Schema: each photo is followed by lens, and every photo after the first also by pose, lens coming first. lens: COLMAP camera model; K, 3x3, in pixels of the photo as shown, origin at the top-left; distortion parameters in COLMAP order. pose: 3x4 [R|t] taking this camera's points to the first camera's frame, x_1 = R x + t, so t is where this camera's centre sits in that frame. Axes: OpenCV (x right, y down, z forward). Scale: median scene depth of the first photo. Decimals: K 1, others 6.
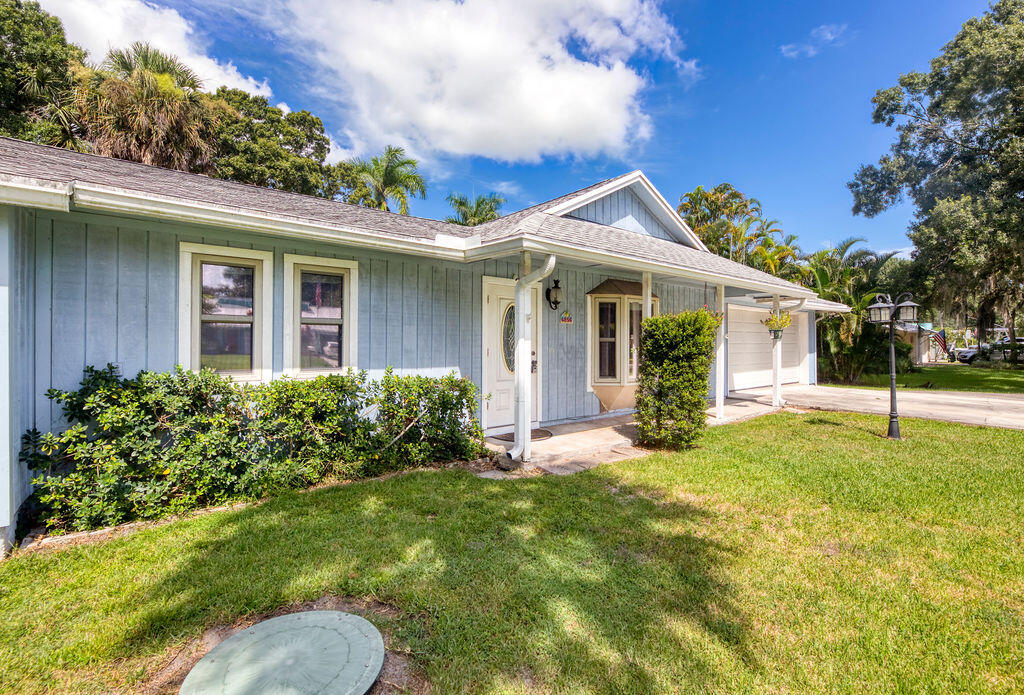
lens RADIAL K [[457.6, 0, 511.9], [0, 457.6, 346.3], [0, 0, 1]] dist [-0.002751, -0.000172]
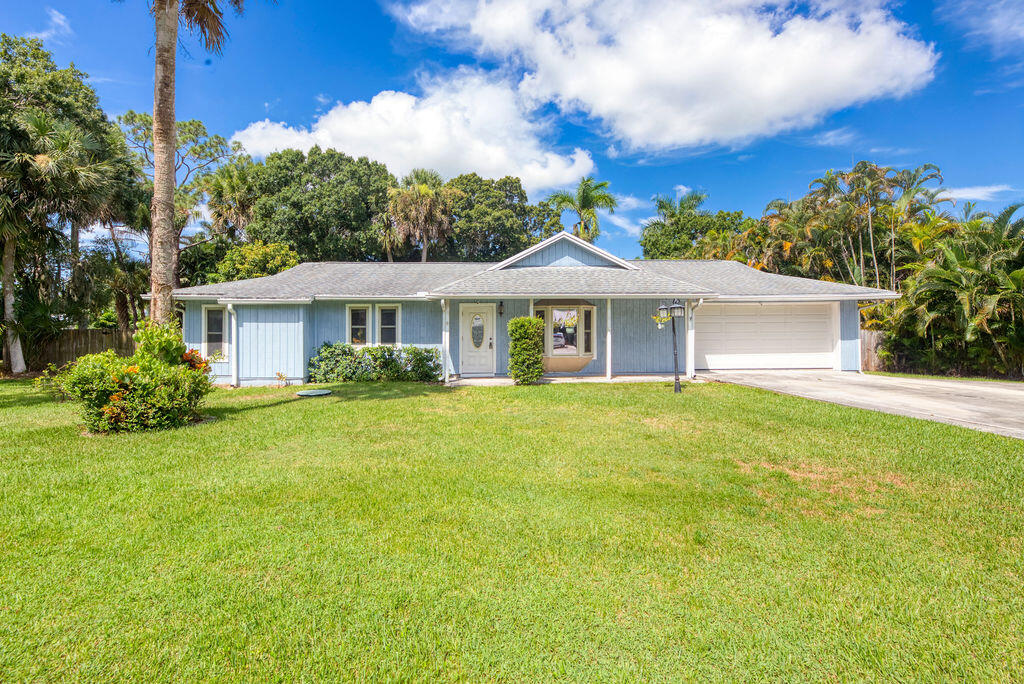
lens RADIAL K [[446.2, 0, 511.8], [0, 446.2, 339.6], [0, 0, 1]] dist [-0.003059, -0.003182]
pose [[0.817629, -0.000105, -0.575746, 0.994485], [0.004572, 0.999970, 0.006311, 0.005620], [0.575728, -0.007792, 0.817604, -0.442058]]
